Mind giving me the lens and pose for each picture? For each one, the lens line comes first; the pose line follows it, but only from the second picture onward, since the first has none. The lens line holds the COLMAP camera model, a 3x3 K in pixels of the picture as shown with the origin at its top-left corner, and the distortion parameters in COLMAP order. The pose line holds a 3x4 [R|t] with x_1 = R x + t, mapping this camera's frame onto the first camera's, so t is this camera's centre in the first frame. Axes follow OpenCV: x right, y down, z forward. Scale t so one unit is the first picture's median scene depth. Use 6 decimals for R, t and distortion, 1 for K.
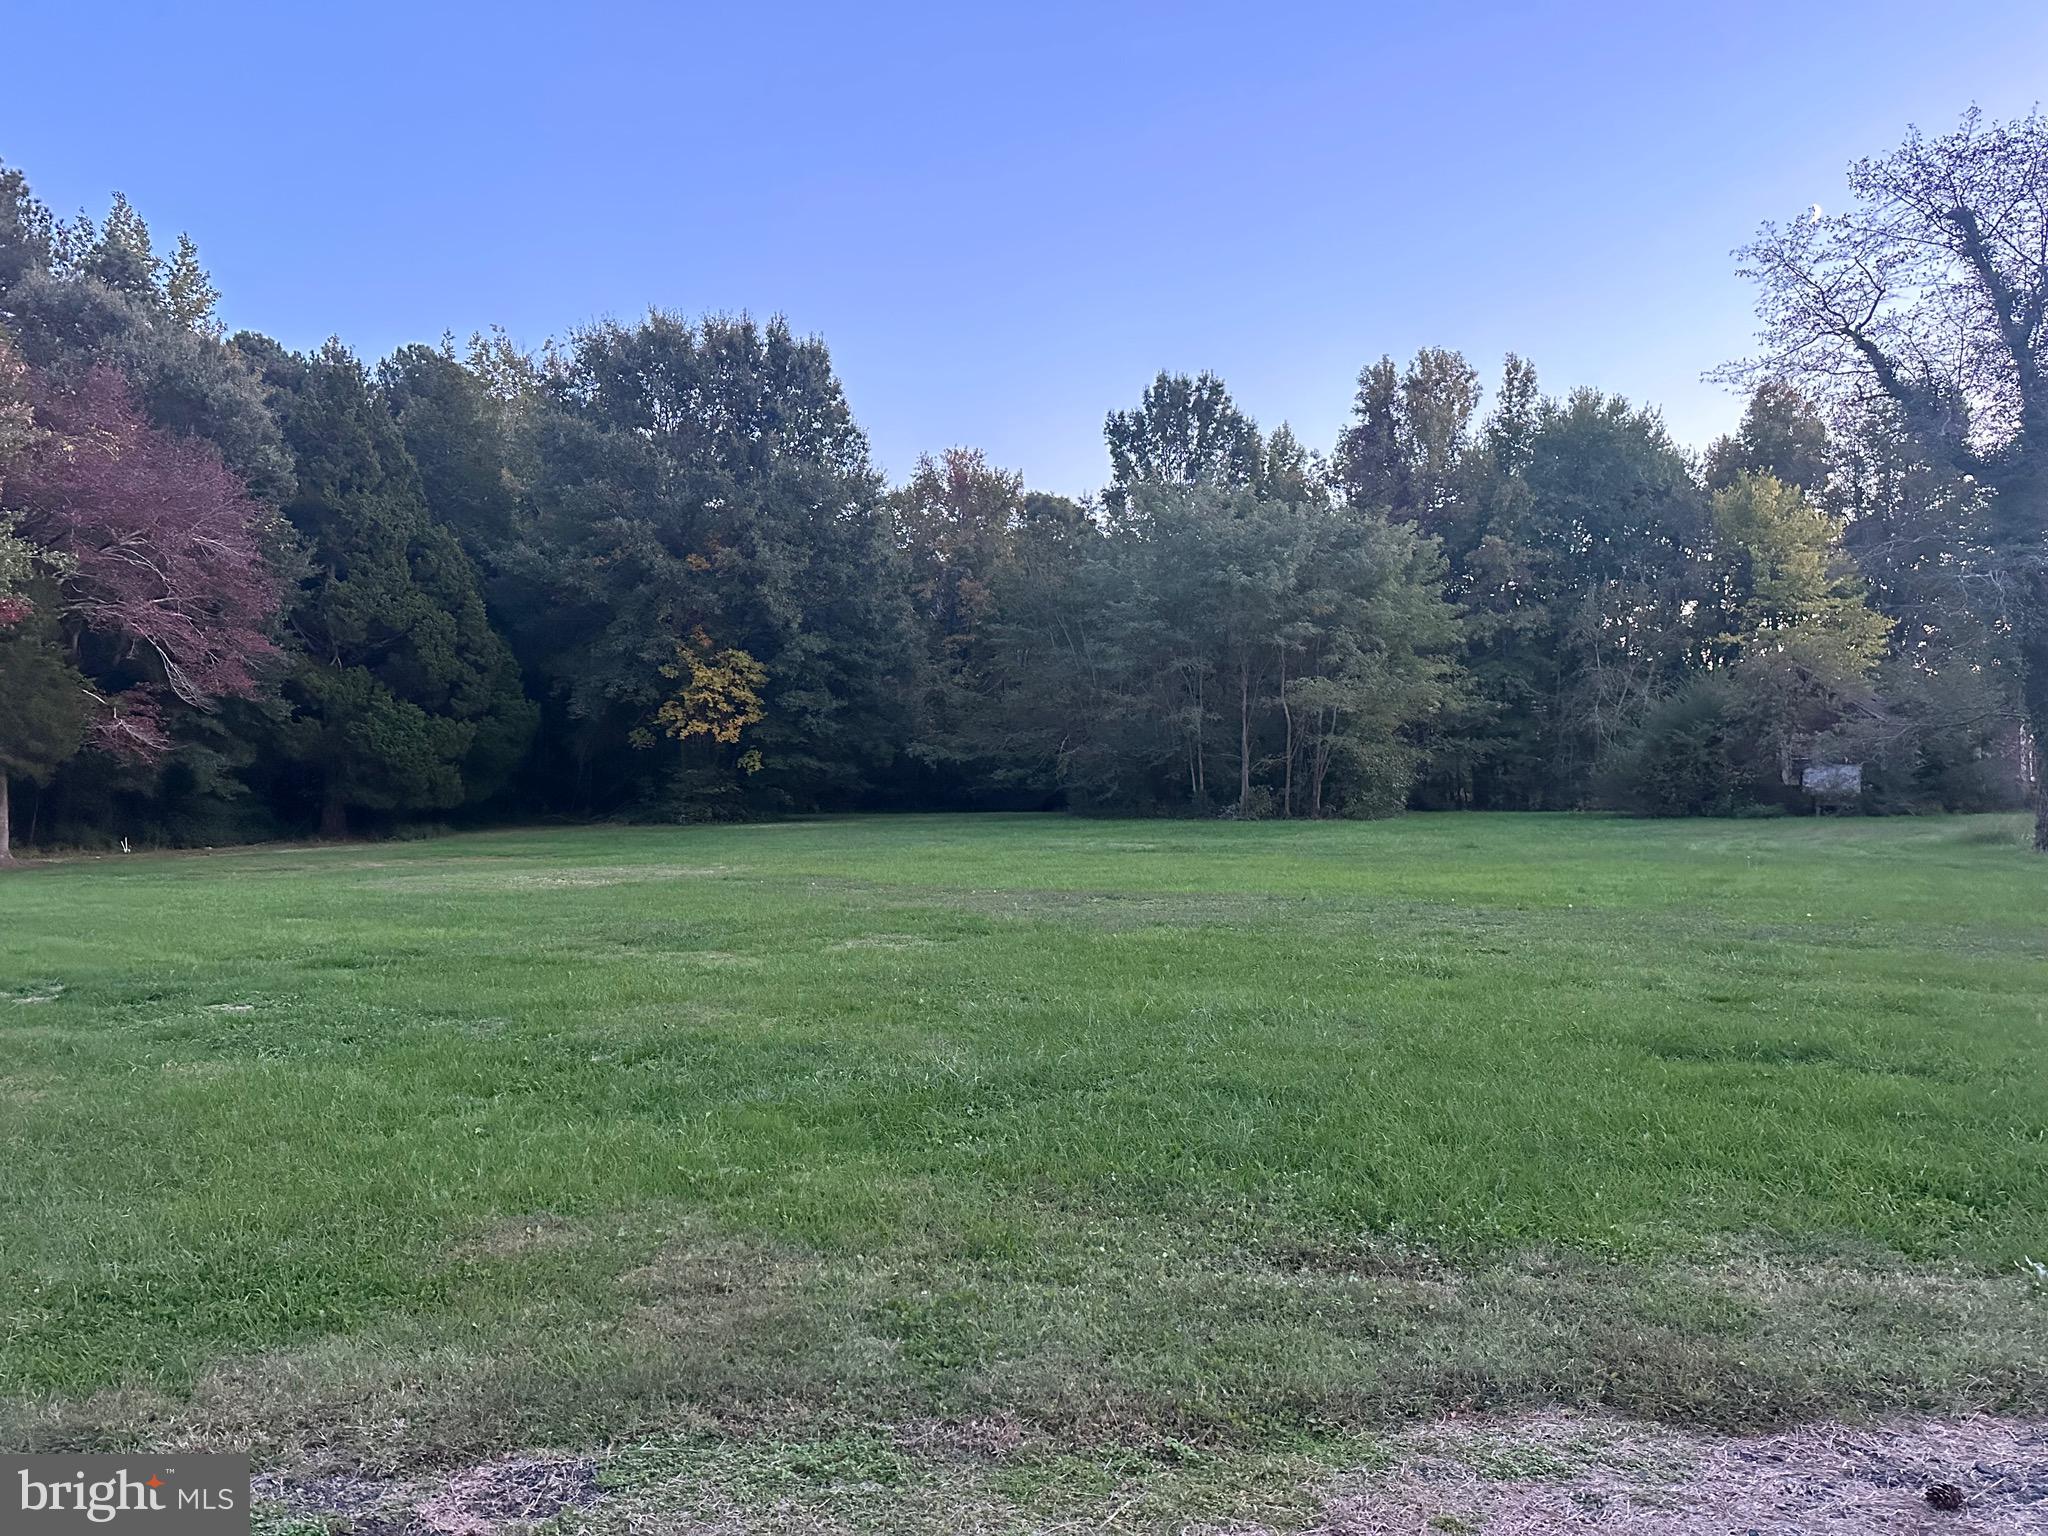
lens RADIAL K [[1434.7, 0, 1018.1], [0, 1434.7, 771.1], [0, 0, 1]] dist [-0.016332, -0.031652]
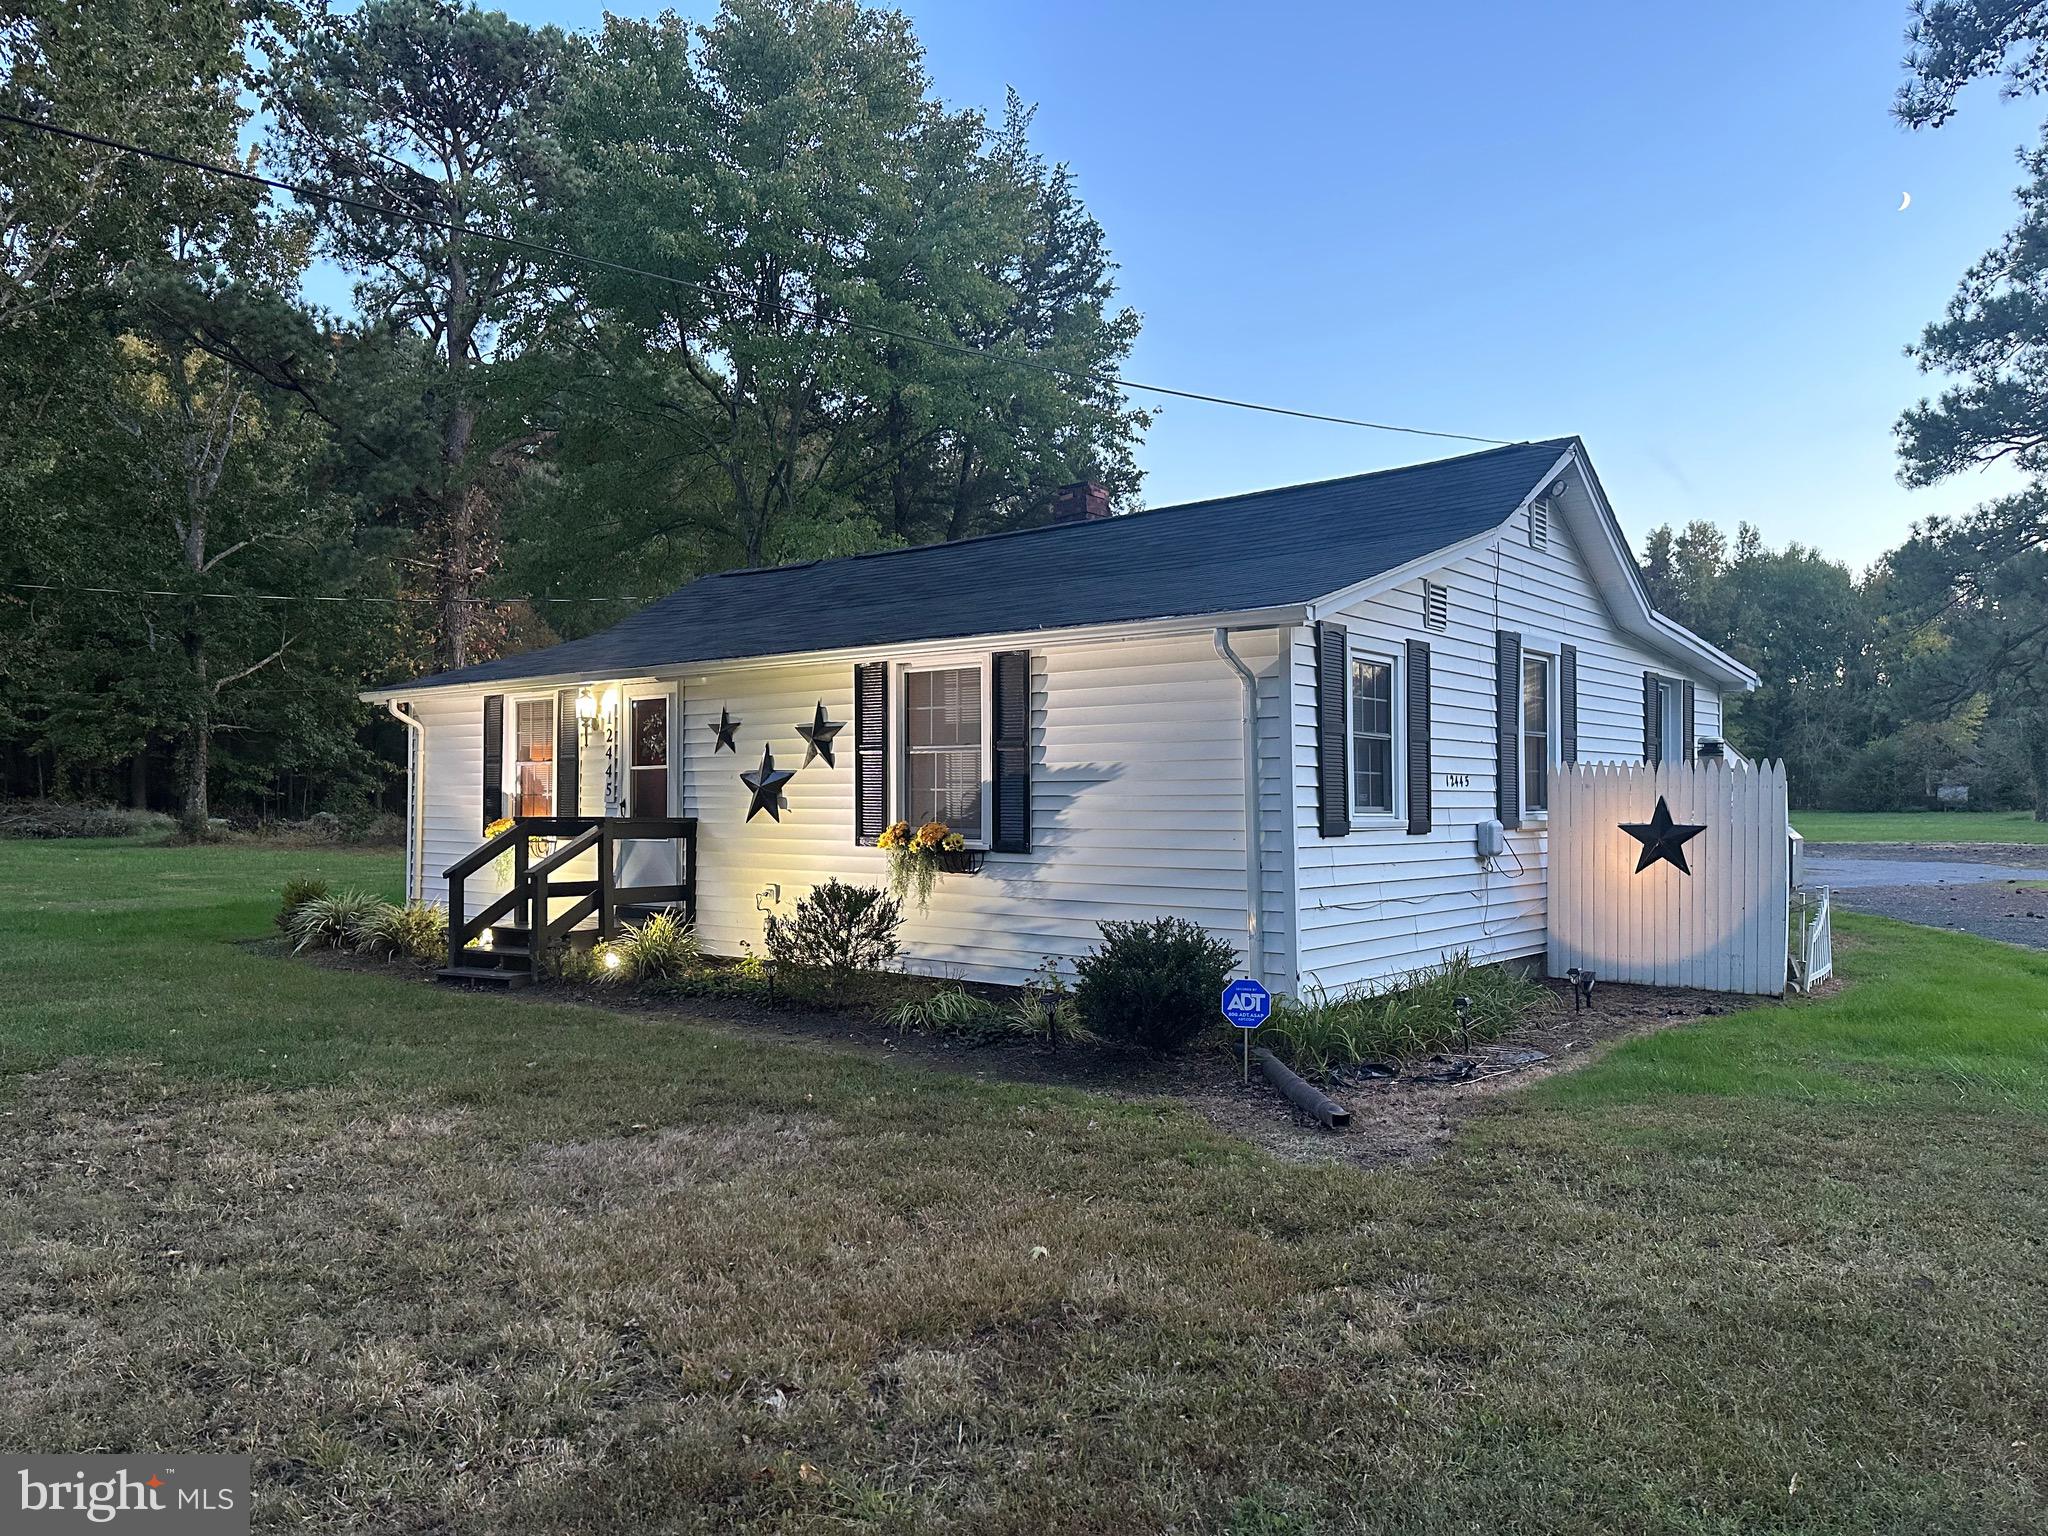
lens RADIAL K [[1434.7, 0, 1026.8], [0, 1434.7, 777.1], [0, 0, 1]] dist [-0.016332, -0.031652]
pose [[0.998667, 0.010294, -0.050583, -0.414561], [-0.010179, 0.999945, 0.002517, -0.006163], [0.050606, -0.001998, 0.998717, -0.696240]]
